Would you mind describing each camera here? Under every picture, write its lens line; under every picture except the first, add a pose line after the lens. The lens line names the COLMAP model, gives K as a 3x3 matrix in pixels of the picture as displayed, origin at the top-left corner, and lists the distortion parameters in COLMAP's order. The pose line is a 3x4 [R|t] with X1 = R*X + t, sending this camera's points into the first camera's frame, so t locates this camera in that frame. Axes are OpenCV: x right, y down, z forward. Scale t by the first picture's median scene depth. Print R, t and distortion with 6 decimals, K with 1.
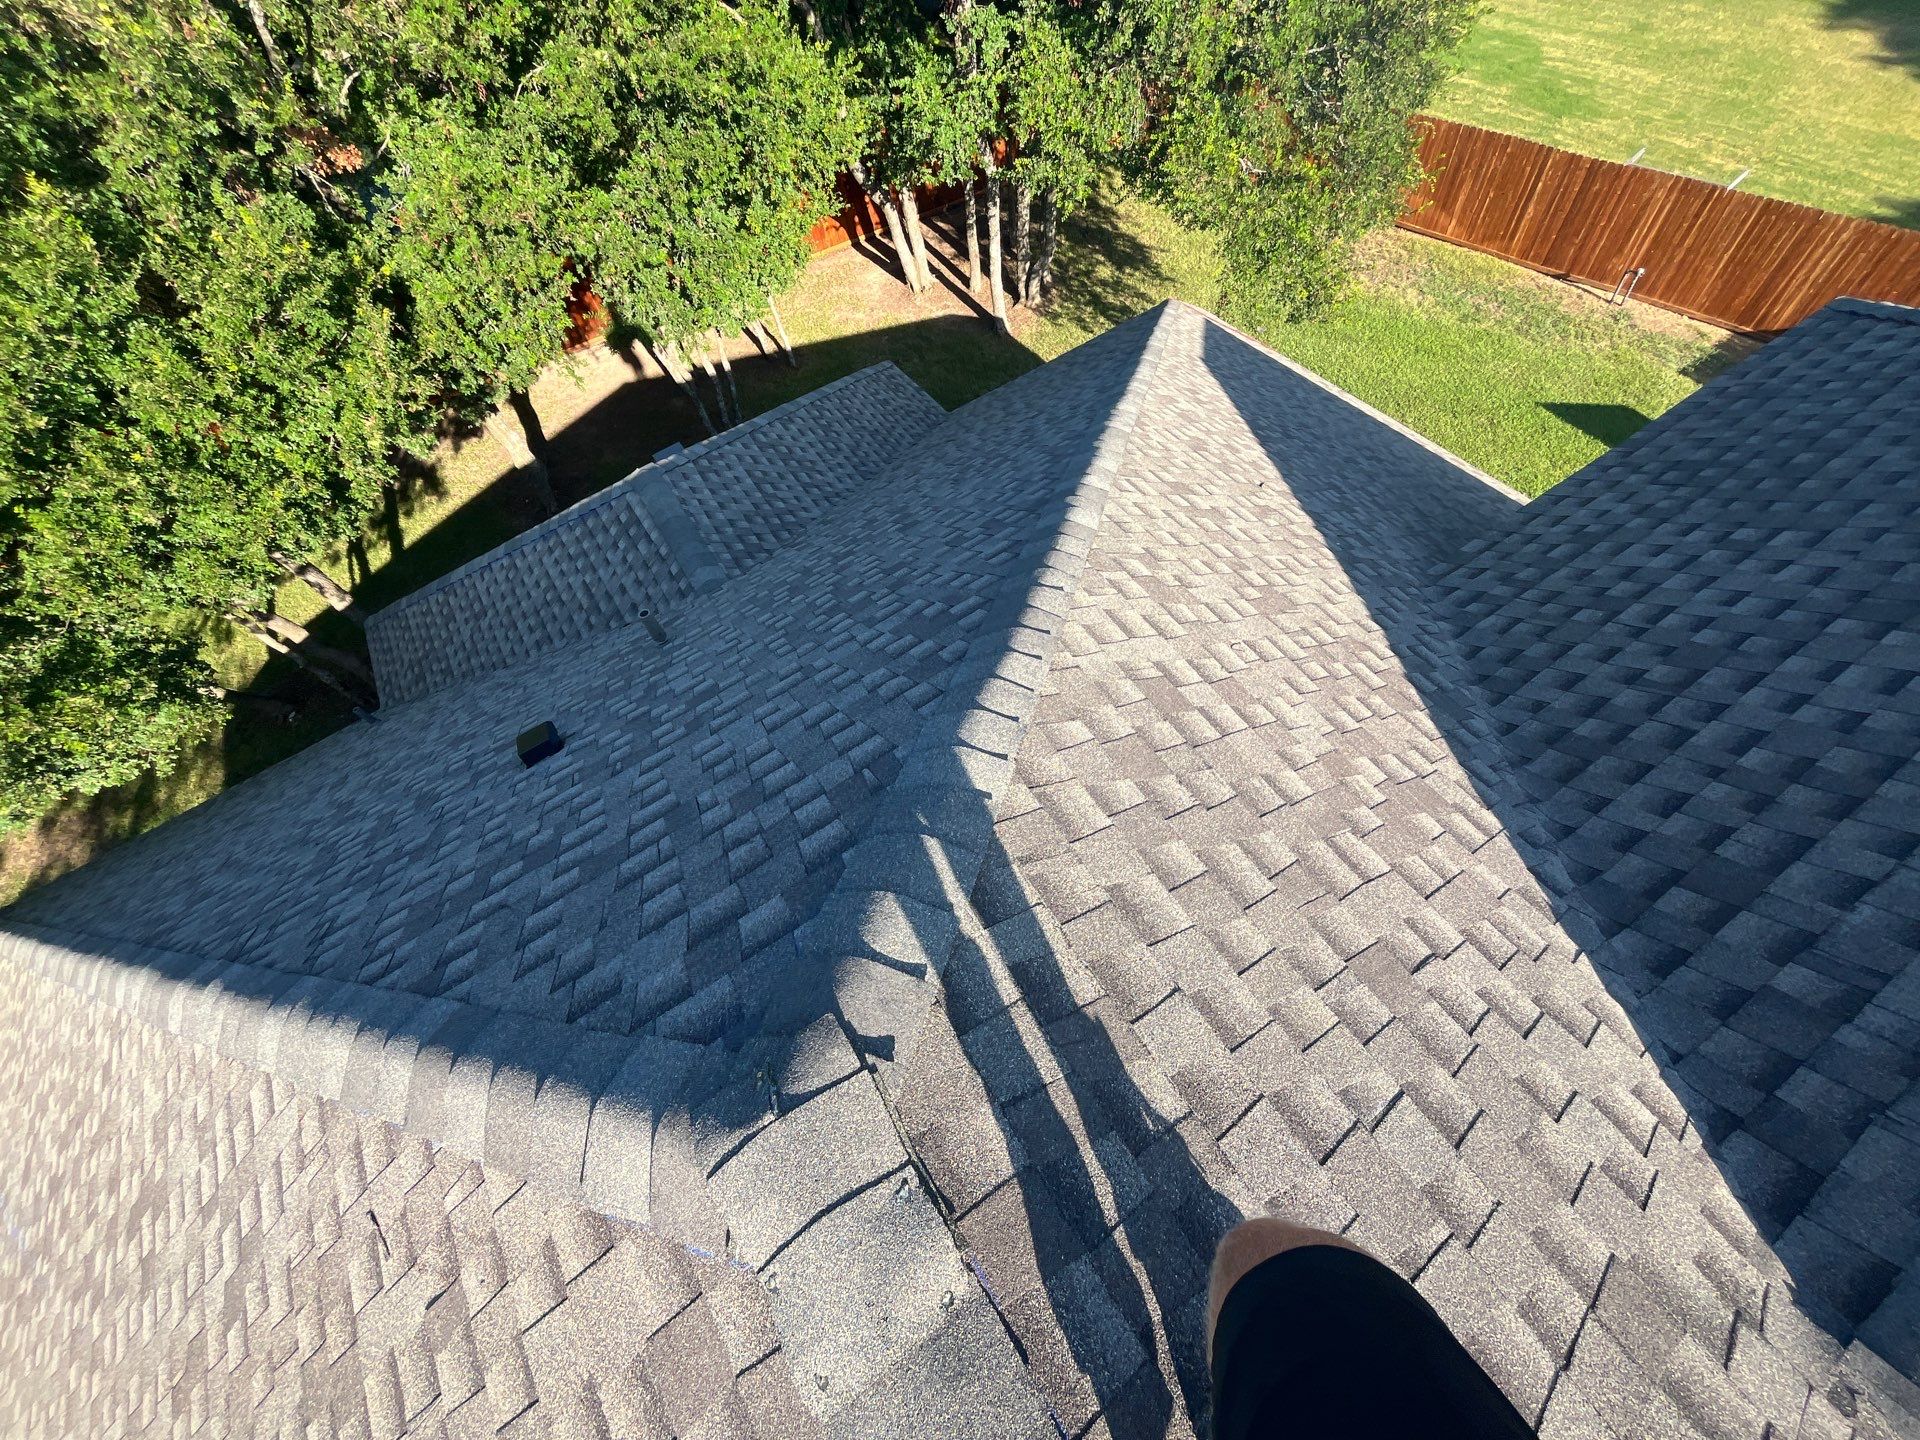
lens RADIAL K [[783.9, 0, 960.0], [0, 783.9, 720.0], [0, 0, 1]] dist [-0.001827, 0.000162]
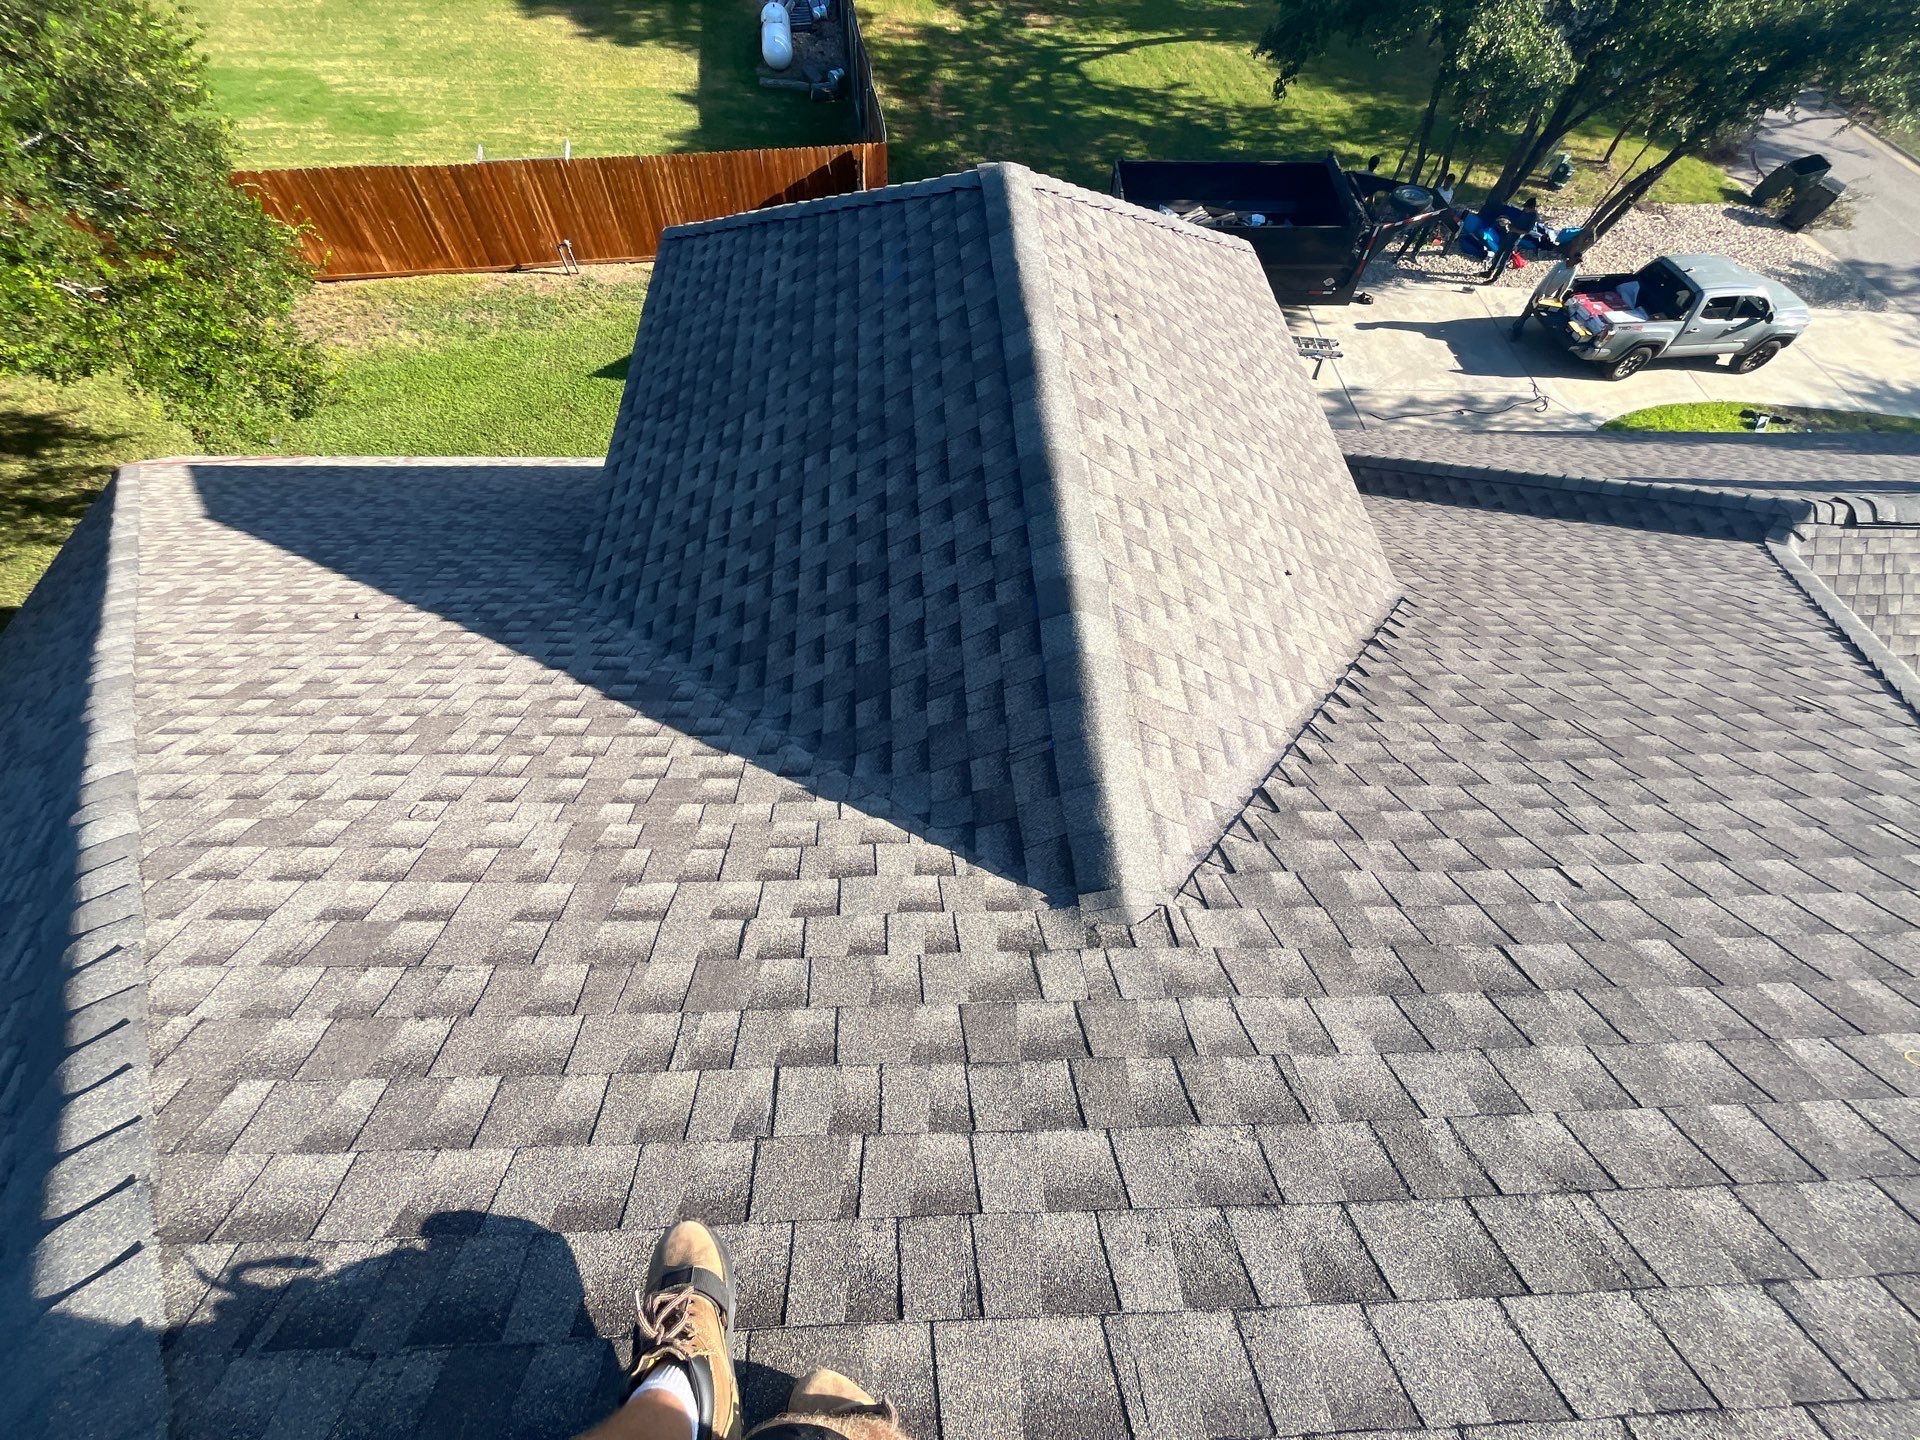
lens RADIAL K [[783.9, 0, 960.0], [0, 783.9, 720.0], [0, 0, 1]] dist [-0.001827, 0.000162]
pose [[0.477595, -0.662010, 0.577621, 0.098956], [0.669921, 0.699759, 0.248080, 0.011676], [-0.568427, 0.268479, 0.777695, -0.024778]]
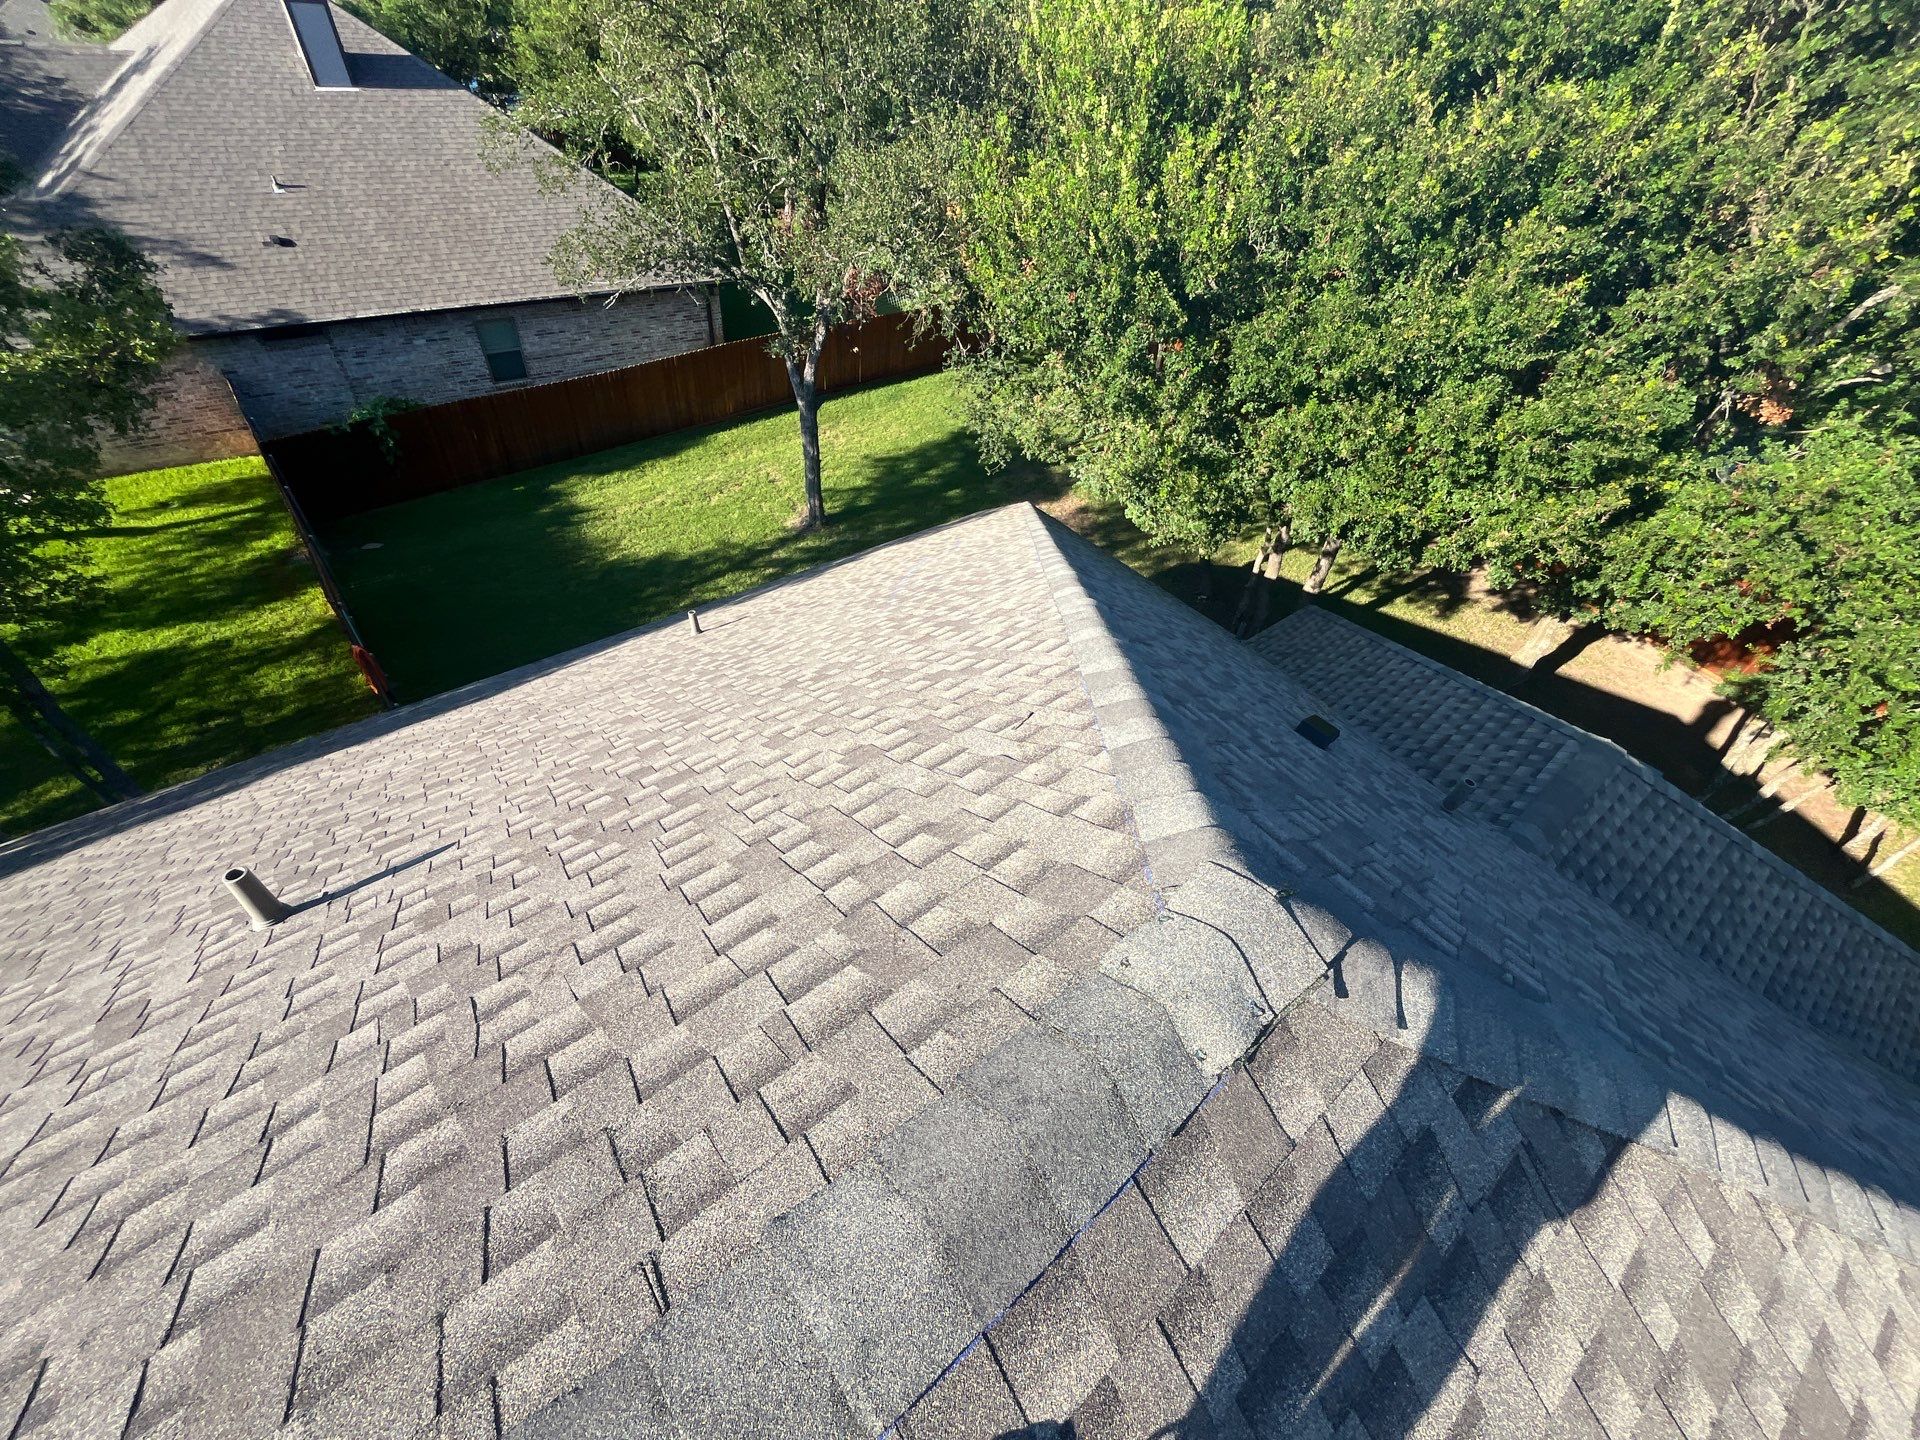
lens RADIAL K [[783.9, 0, 960.0], [0, 783.9, 720.0], [0, 0, 1]] dist [-0.001827, 0.000162]
pose [[0.110648, 0.795703, -0.595495, 0.041496], [-0.889254, 0.346837, 0.298213, 0.088777], [0.443829, 0.496549, 0.745959, -0.052863]]
